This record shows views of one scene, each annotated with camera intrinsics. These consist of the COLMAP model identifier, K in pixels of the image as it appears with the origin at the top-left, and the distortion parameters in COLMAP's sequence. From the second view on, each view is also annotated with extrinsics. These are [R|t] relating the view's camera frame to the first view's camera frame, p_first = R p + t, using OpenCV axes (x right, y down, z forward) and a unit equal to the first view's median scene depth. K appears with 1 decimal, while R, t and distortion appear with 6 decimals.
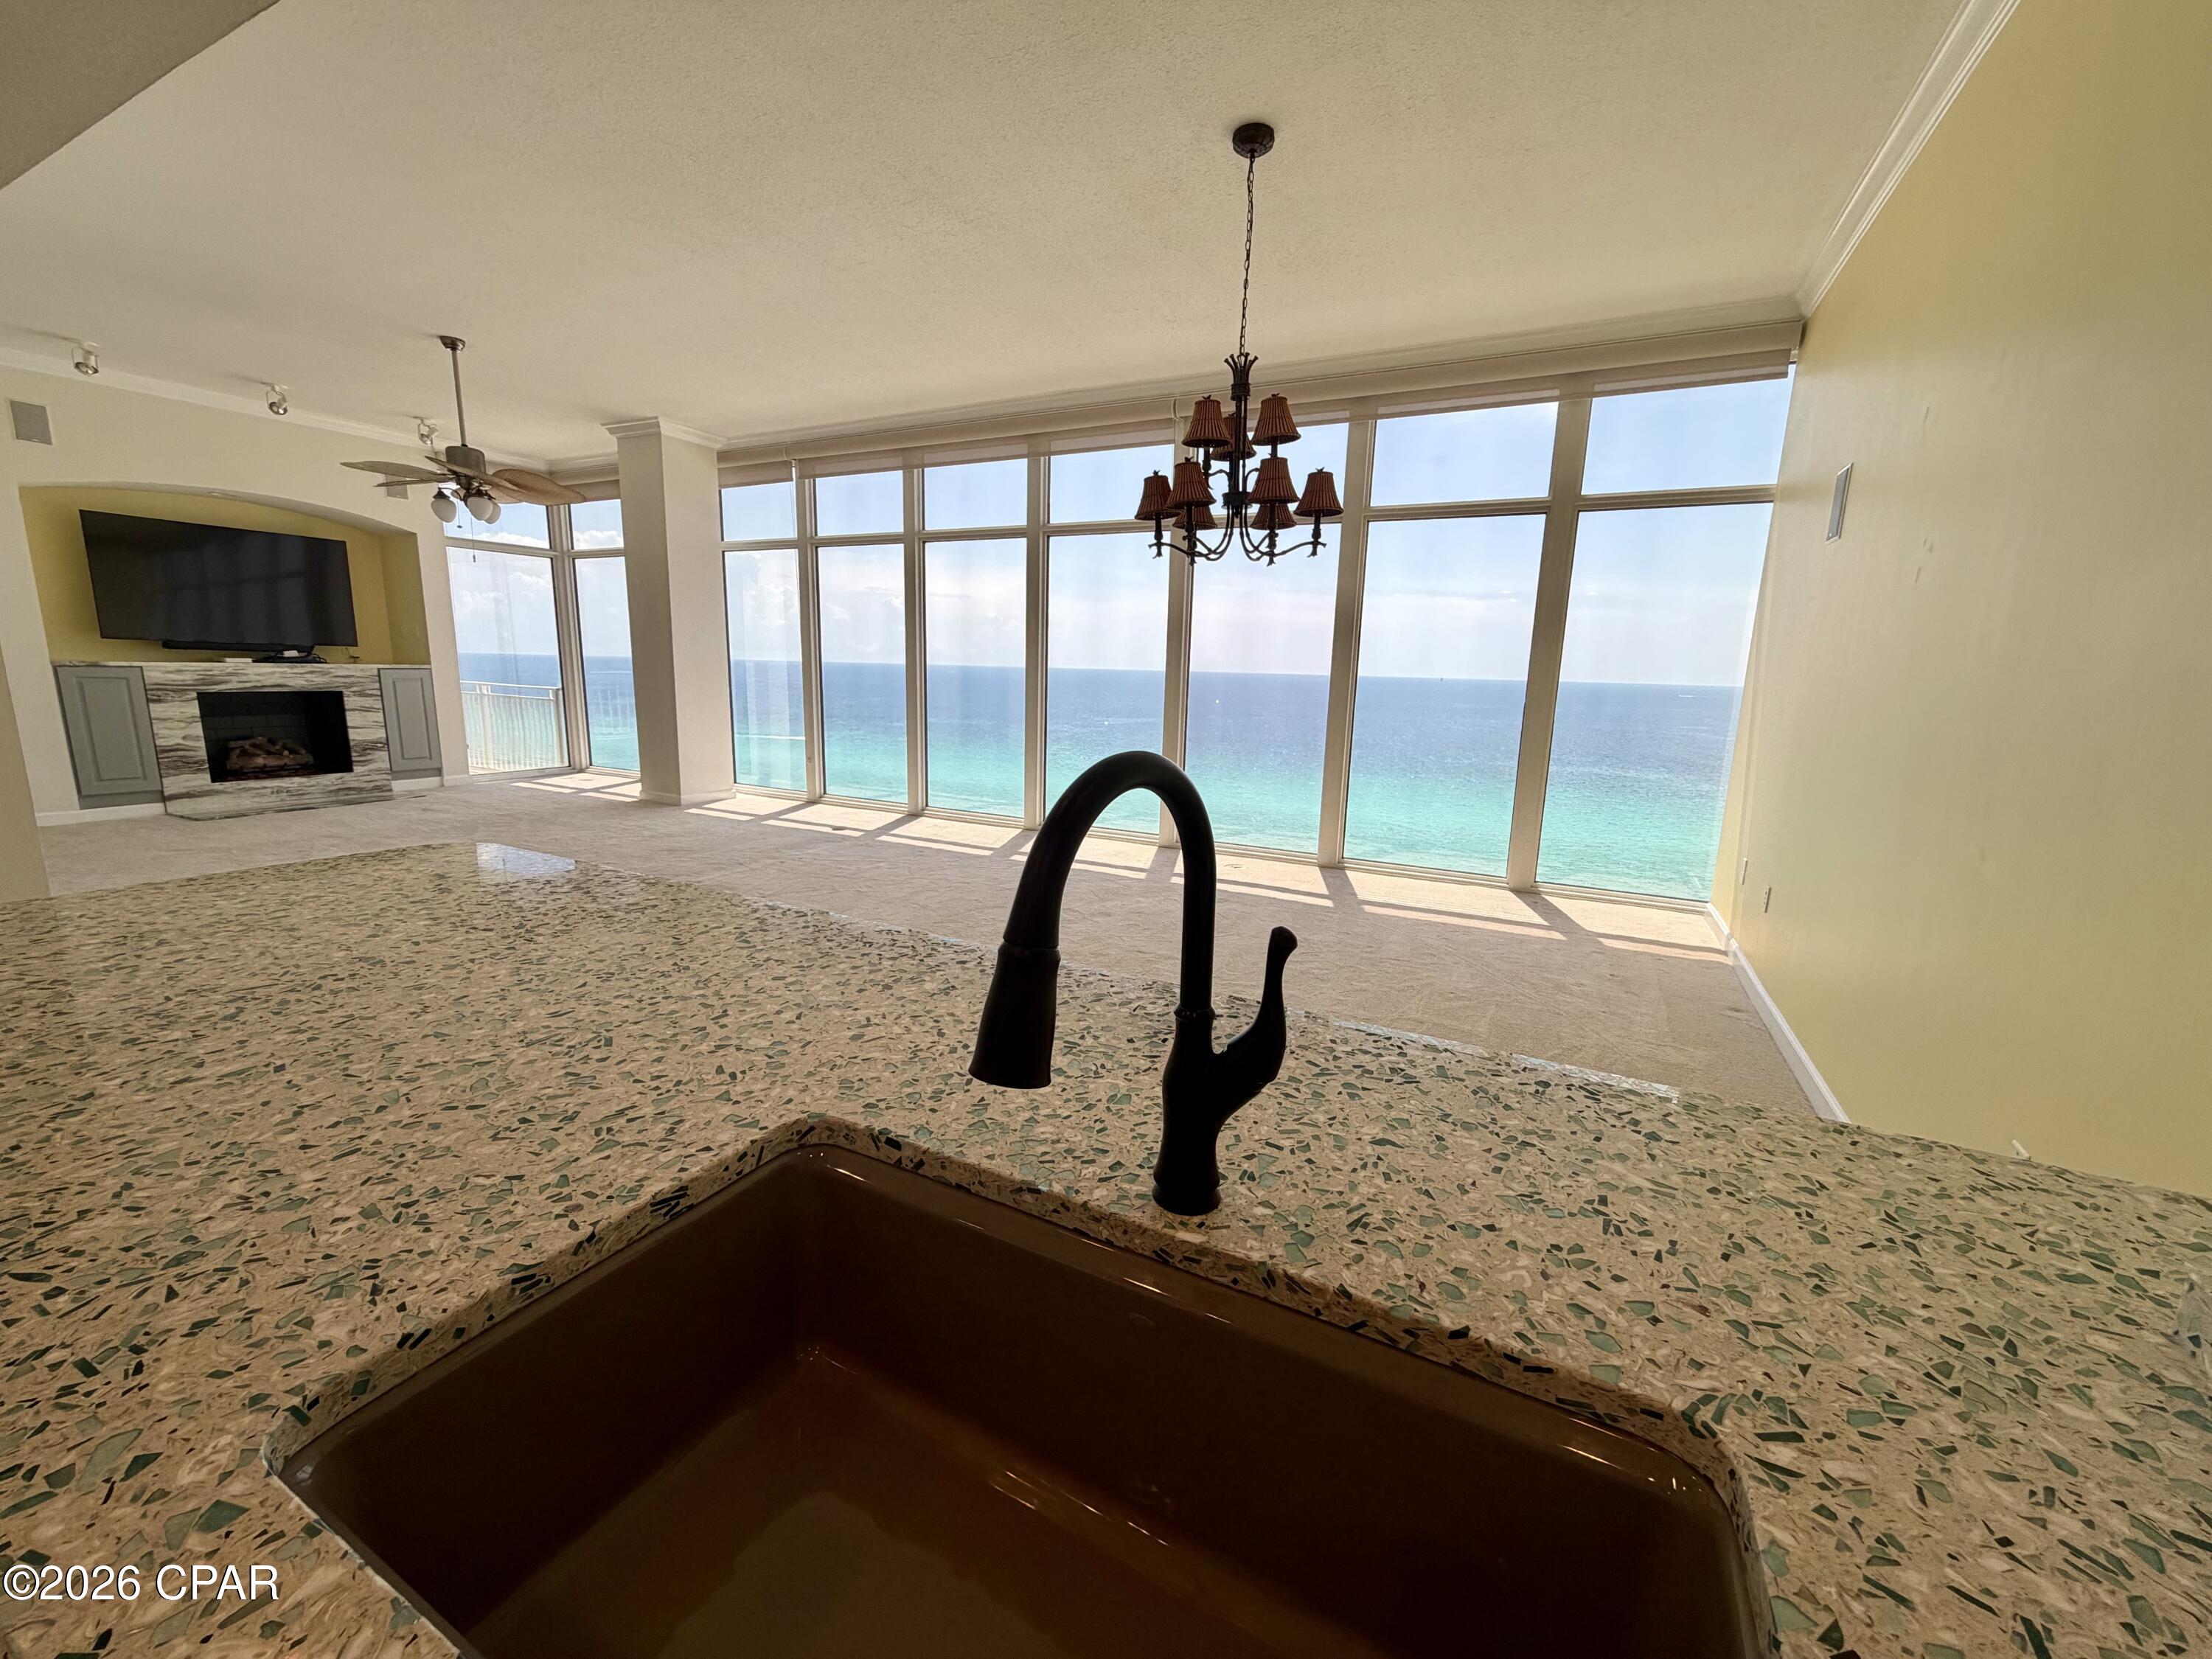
lens RADIAL K [[878.7, 0, 1099.6], [0, 878.7, 831.4], [0, 0, 1]] dist [0.002496, -0.000534]
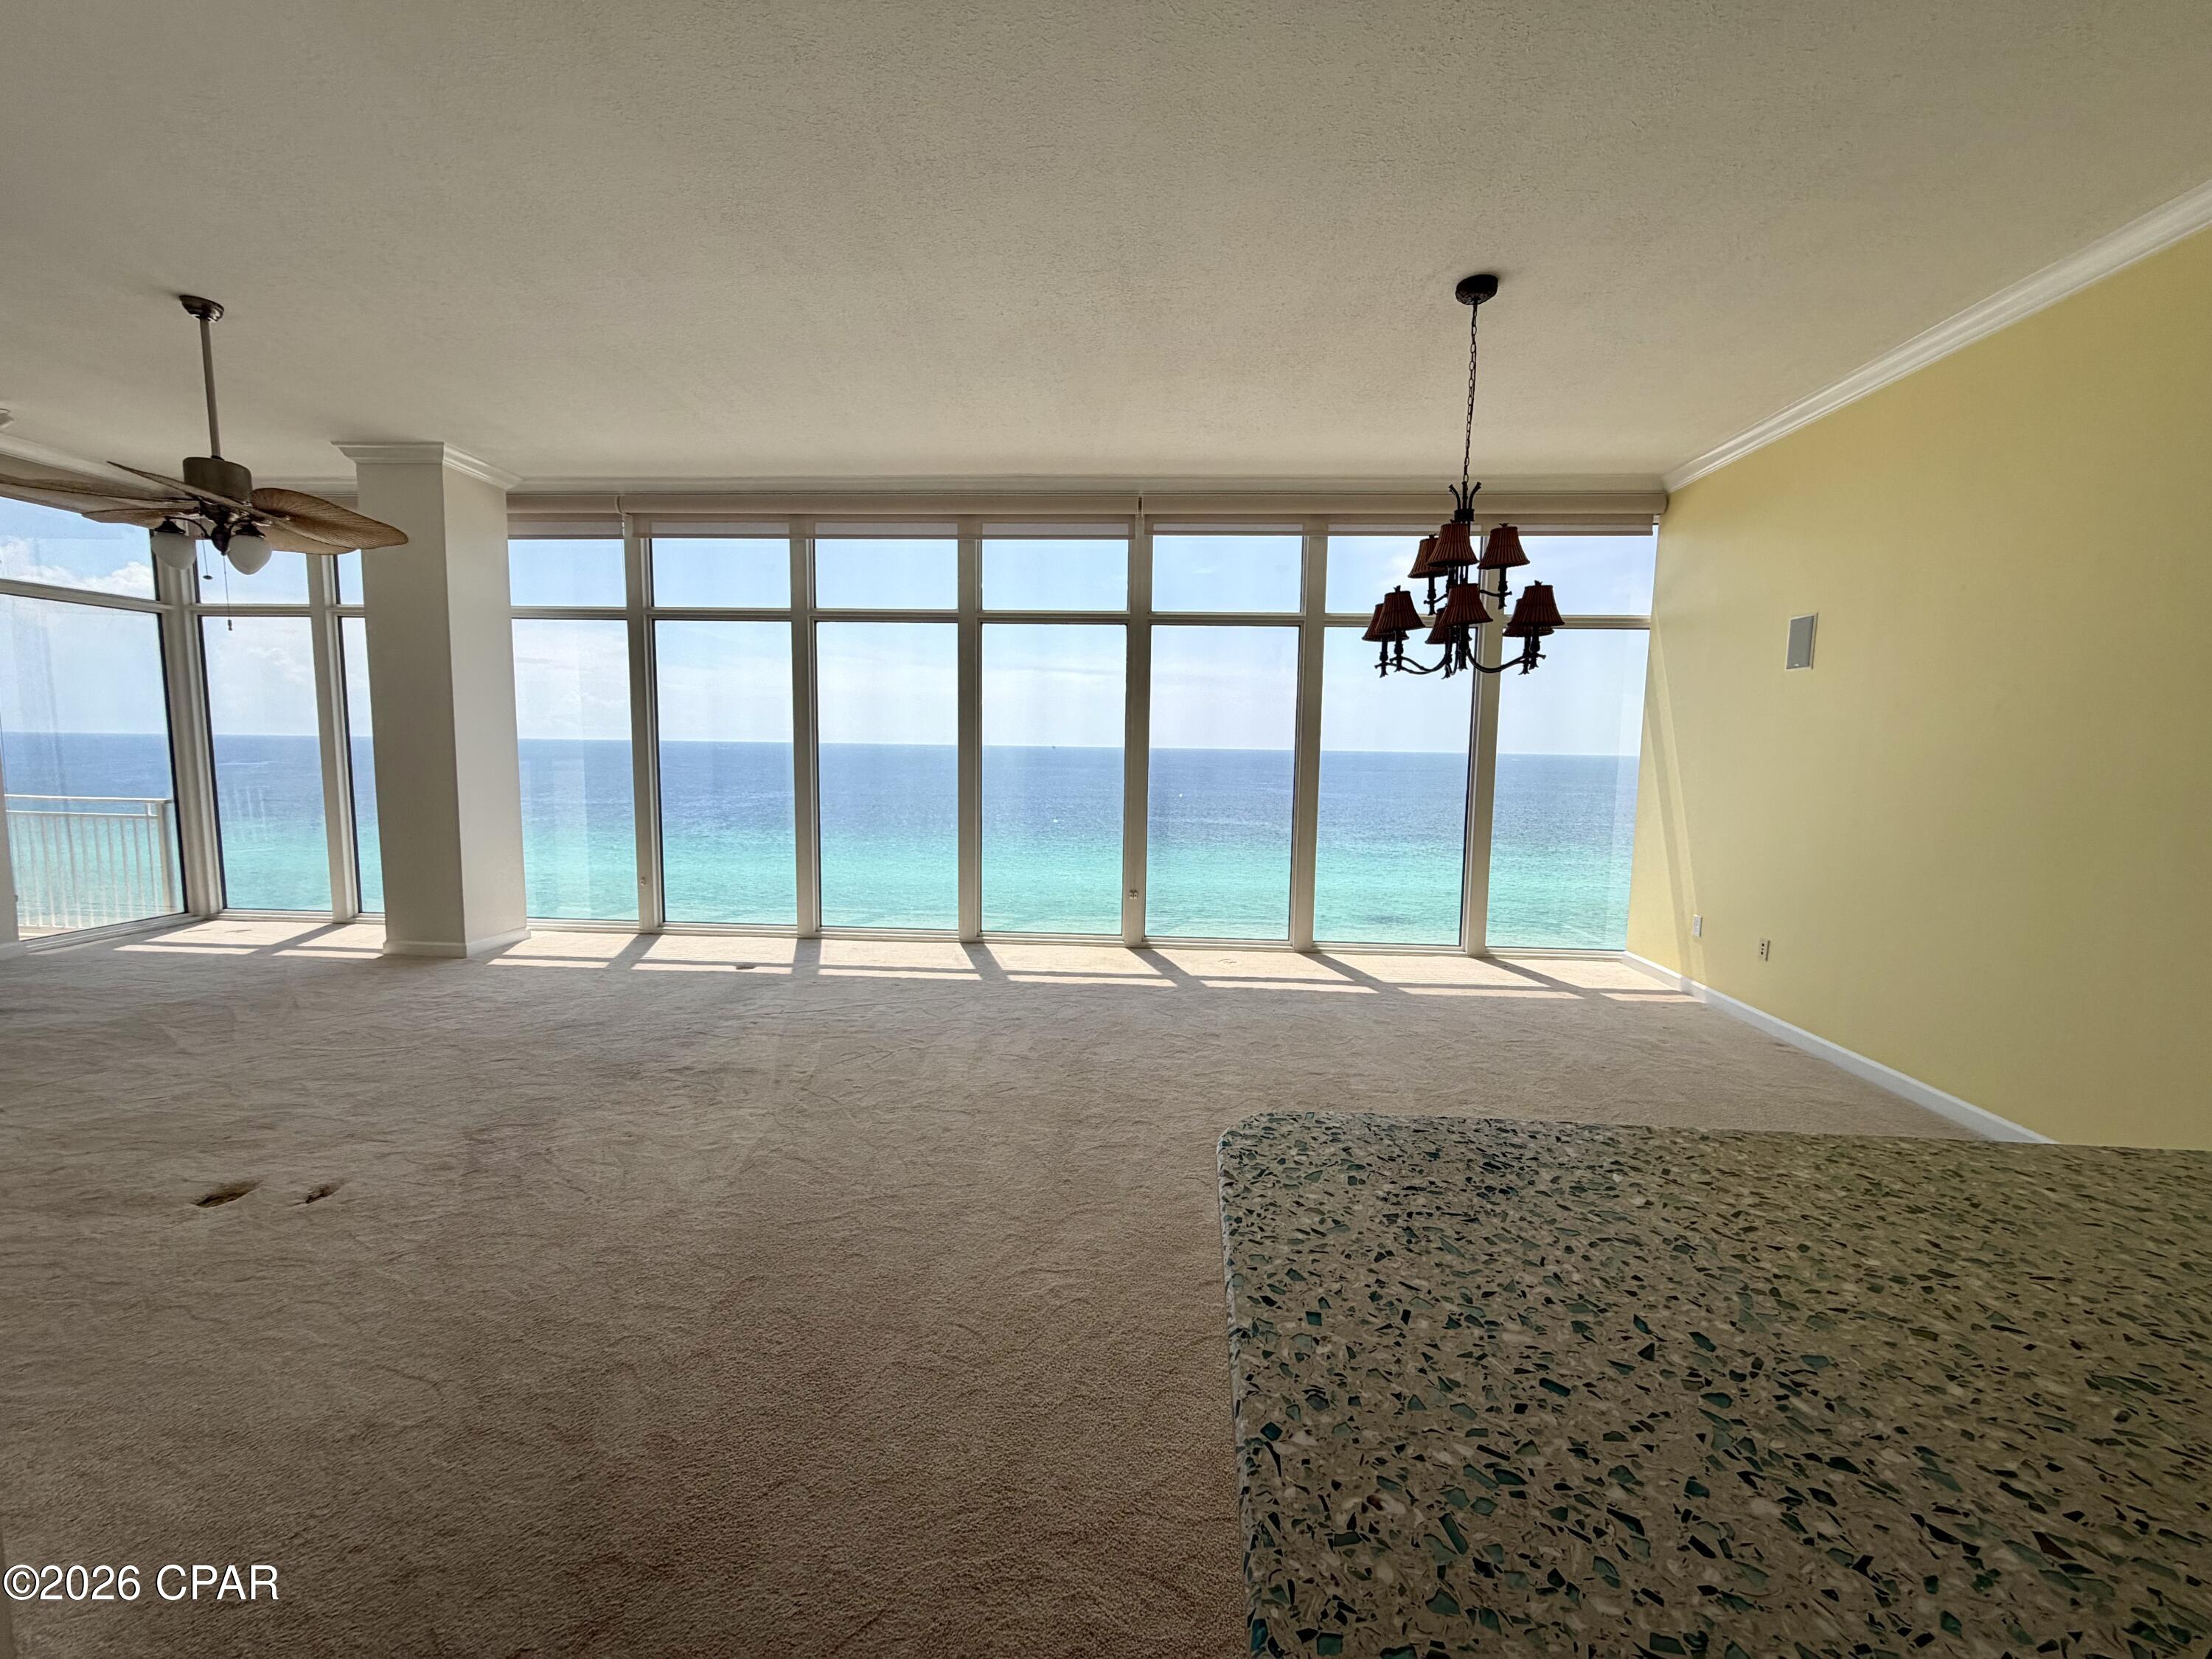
lens RADIAL K [[878.7, 0, 1100.2], [0, 878.7, 831.2], [0, 0, 1]] dist [0.002496, -0.000534]
pose [[0.913667, -0.052607, 0.403045, -0.403583], [0.083882, 0.994648, -0.060327, -0.063890], [-0.397714, 0.088927, 0.913190, 0.156373]]
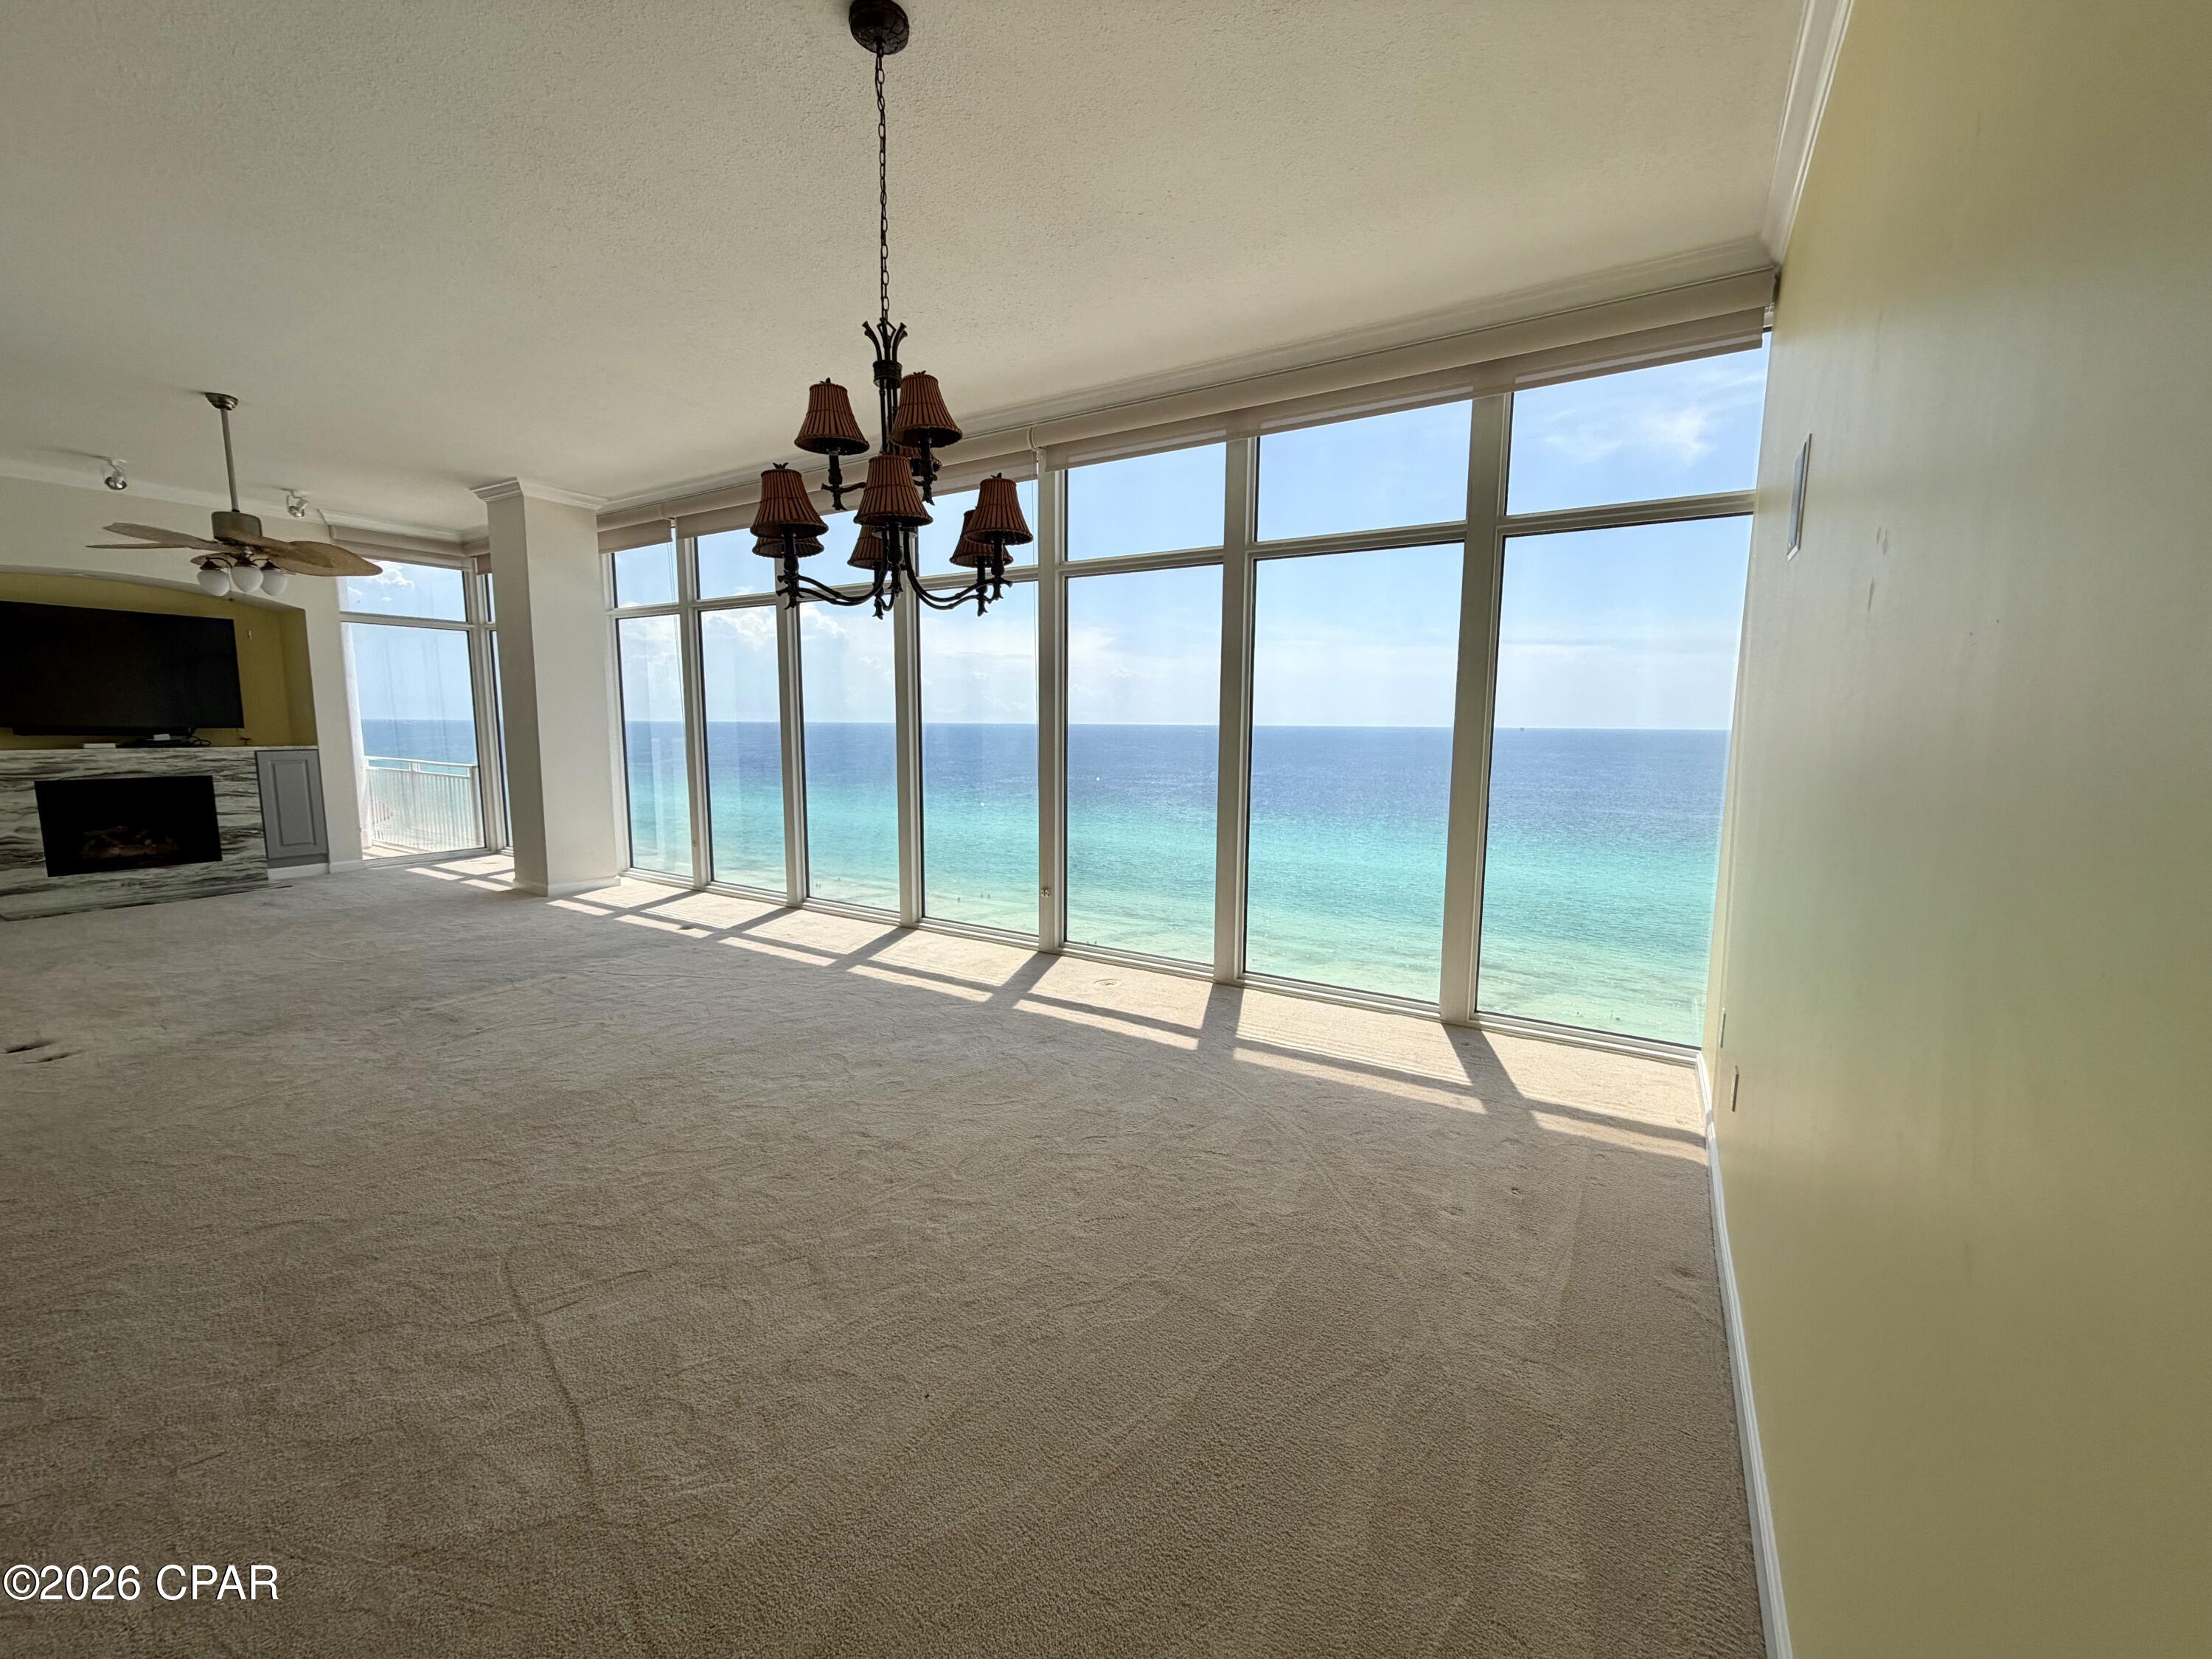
lens RADIAL K [[878.7, 0, 1099.2], [0, 878.7, 830.5], [0, 0, 1]] dist [0.002496, -0.000534]
pose [[0.996660, -0.008490, -0.081221, 0.233012], [0.003312, 0.997966, -0.063667, -0.053024], [0.081596, 0.063186, 0.994661, 0.201337]]
